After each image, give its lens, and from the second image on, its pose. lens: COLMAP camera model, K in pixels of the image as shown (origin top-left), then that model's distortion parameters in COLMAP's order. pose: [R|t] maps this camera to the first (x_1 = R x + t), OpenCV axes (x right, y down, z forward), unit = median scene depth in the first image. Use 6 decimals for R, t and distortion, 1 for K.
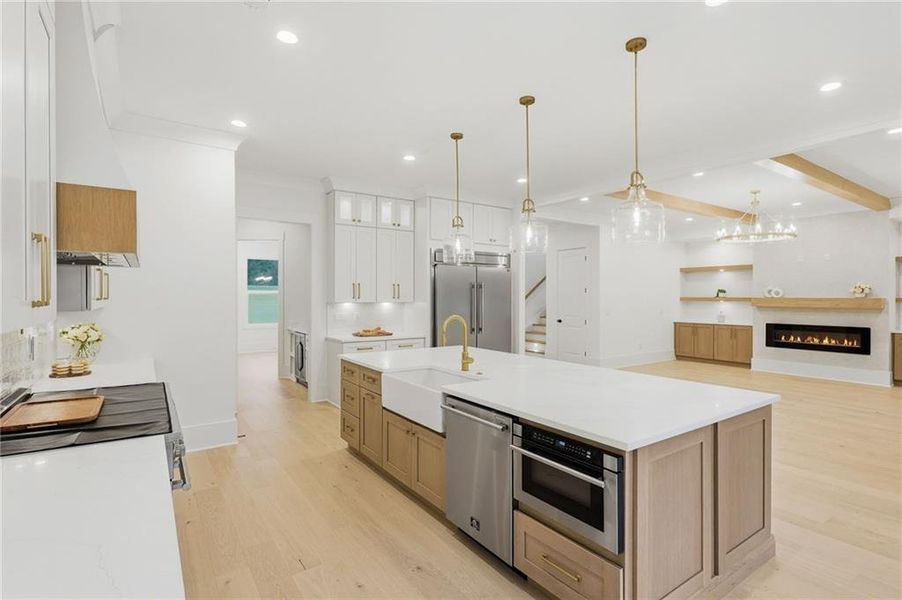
lens RADIAL K [[442.3, 0, 454.6], [0, 442.3, 297.3], [0, 0, 1]] dist [-0.009304, 0.000329]
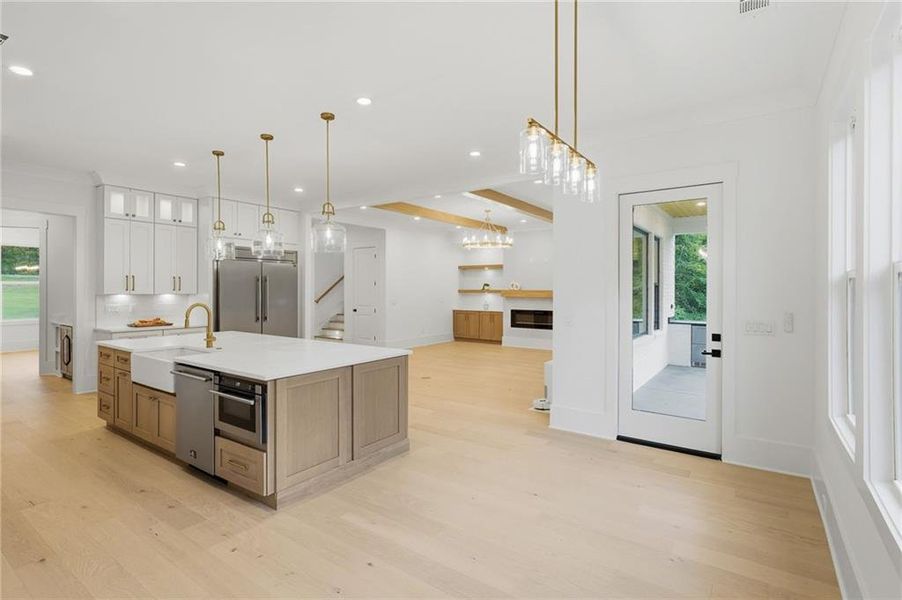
lens RADIAL K [[434.7, 0, 454.5], [0, 434.7, 290.0], [0, 0, 1]] dist [0.000392, 0.000020]
pose [[0.937443, 0.000654, 0.348139, 0.107482], [-0.000609, 1.000000, -0.000239, 0.001150], [-0.348139, 0.000012, 0.937443, -0.175376]]
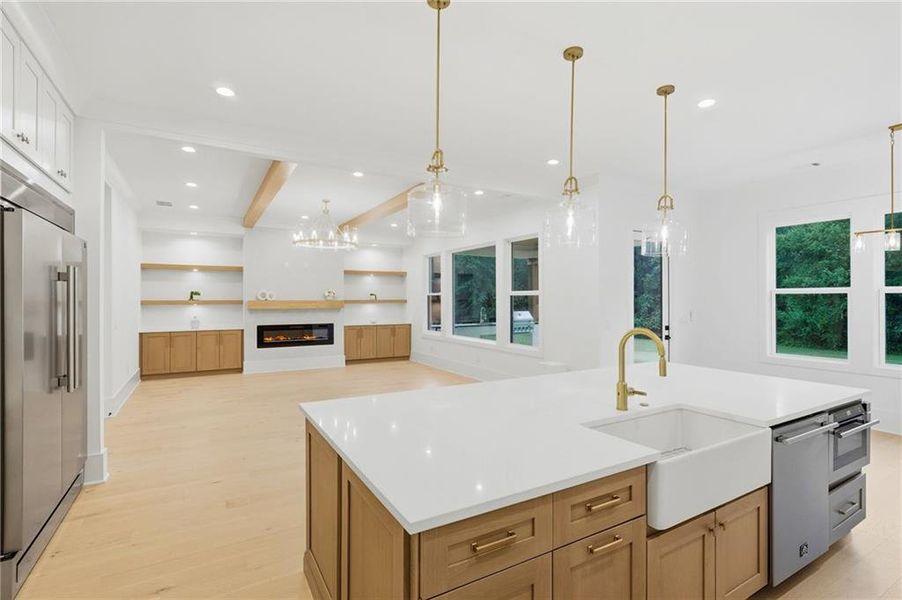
lens RADIAL K [[434.7, 0, 452.4], [0, 434.7, 298.5], [0, 0, 1]] dist [0.000392, 0.000020]
pose [[0.079695, 0.000373, 0.996819, -0.292123], [0.003524, 0.999994, -0.000656, -0.001854], [-0.996813, 0.003566, 0.079693, 0.516985]]
